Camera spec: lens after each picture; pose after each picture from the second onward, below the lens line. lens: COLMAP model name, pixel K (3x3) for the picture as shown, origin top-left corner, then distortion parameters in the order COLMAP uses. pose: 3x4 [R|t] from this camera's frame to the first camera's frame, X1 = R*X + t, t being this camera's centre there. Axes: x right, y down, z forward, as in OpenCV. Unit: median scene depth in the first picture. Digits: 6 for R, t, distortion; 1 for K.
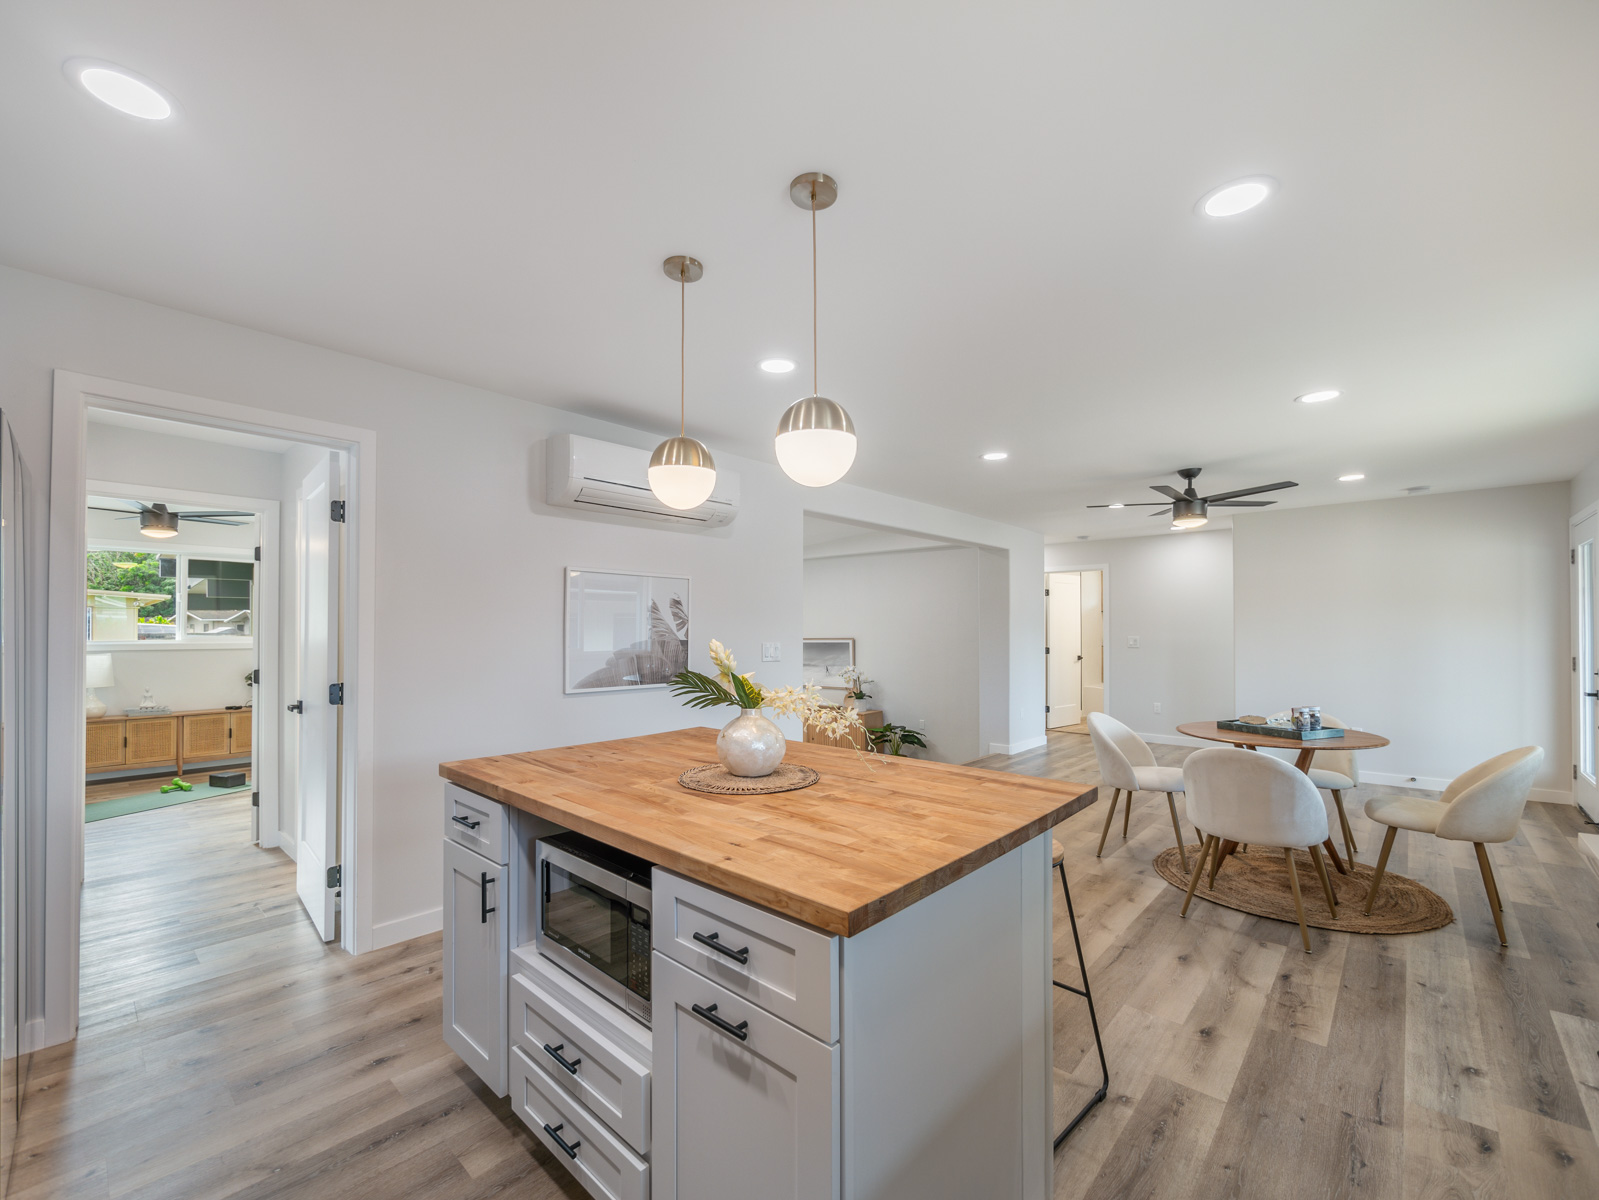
lens RADIAL K [[679.0, 0, 807.8], [0, 679.0, 621.2], [0, 0, 1]] dist [-0.007587, -0.000020]
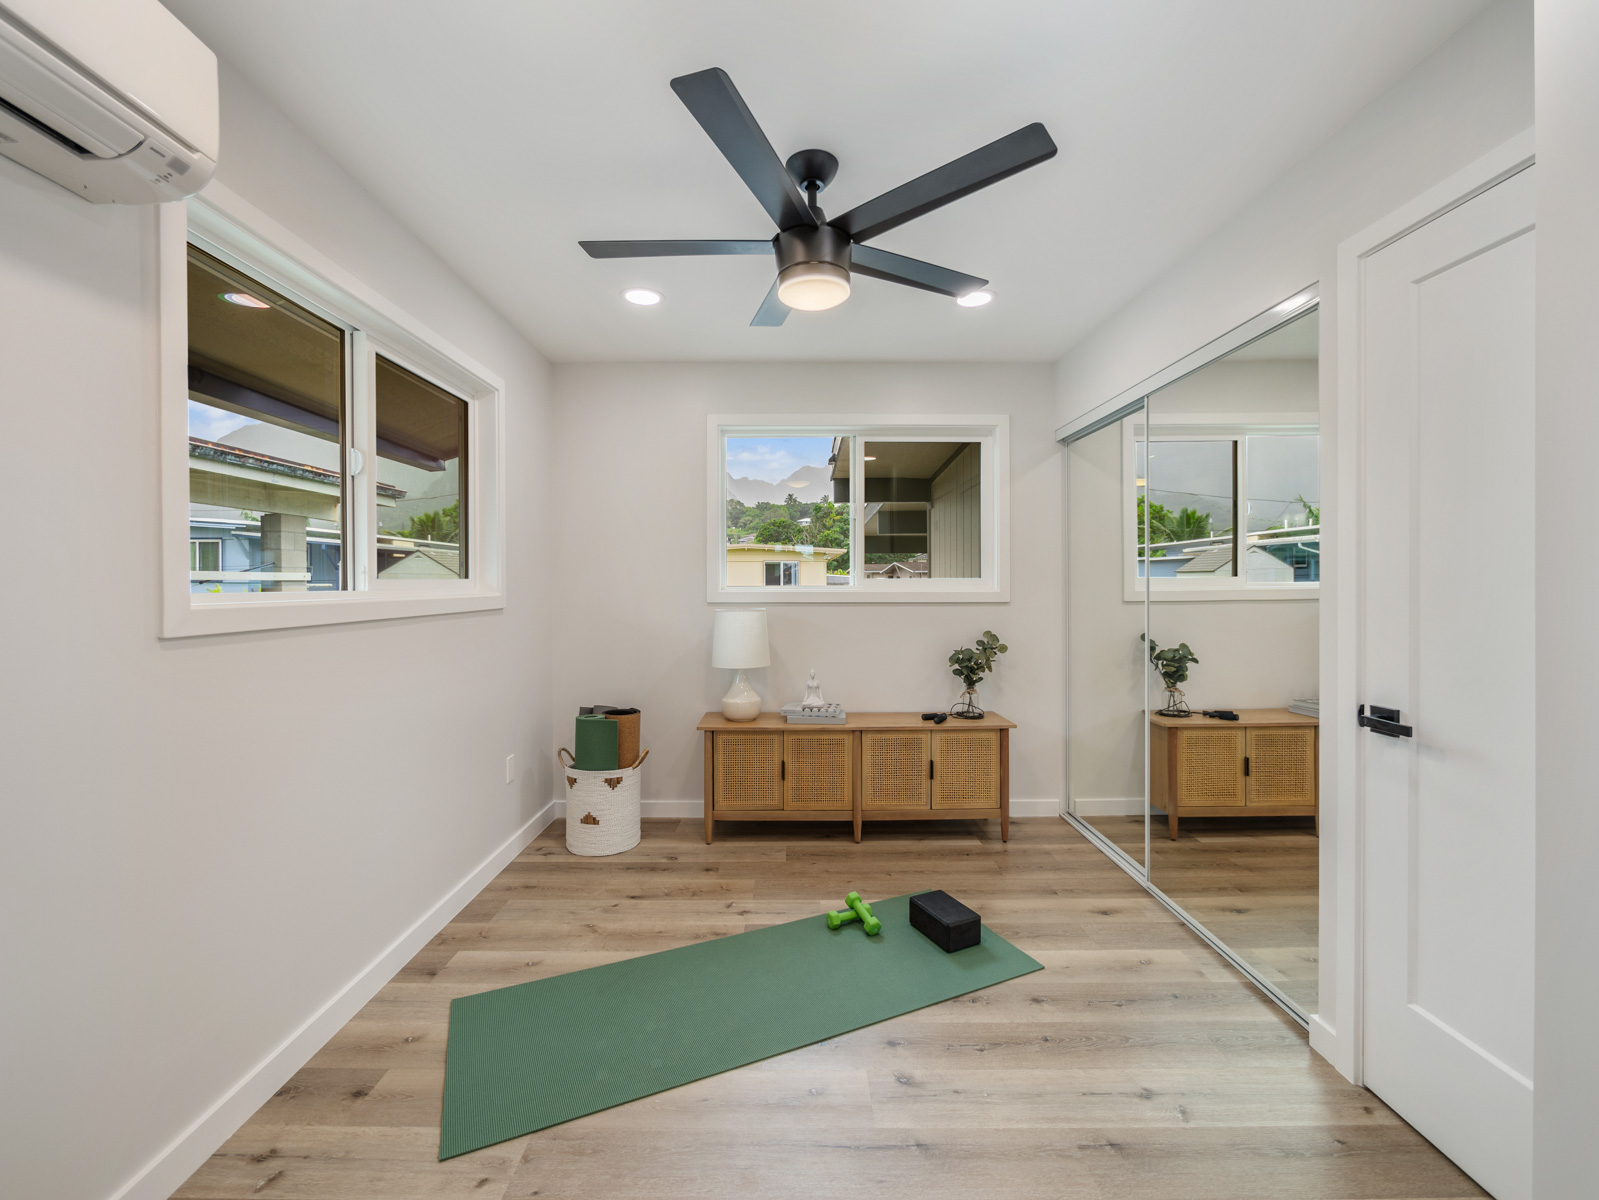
lens RADIAL K [[674.7, 0, 794.6], [0, 674.7, 589.0], [0, 0, 1]] dist [-0.001725, -0.000271]
pose [[0.670847, 0.007260, -0.741560, -0.556761], [0.011233, 0.999738, 0.019950, 0.019169], [0.741511, -0.021713, 0.670590, 0.595169]]
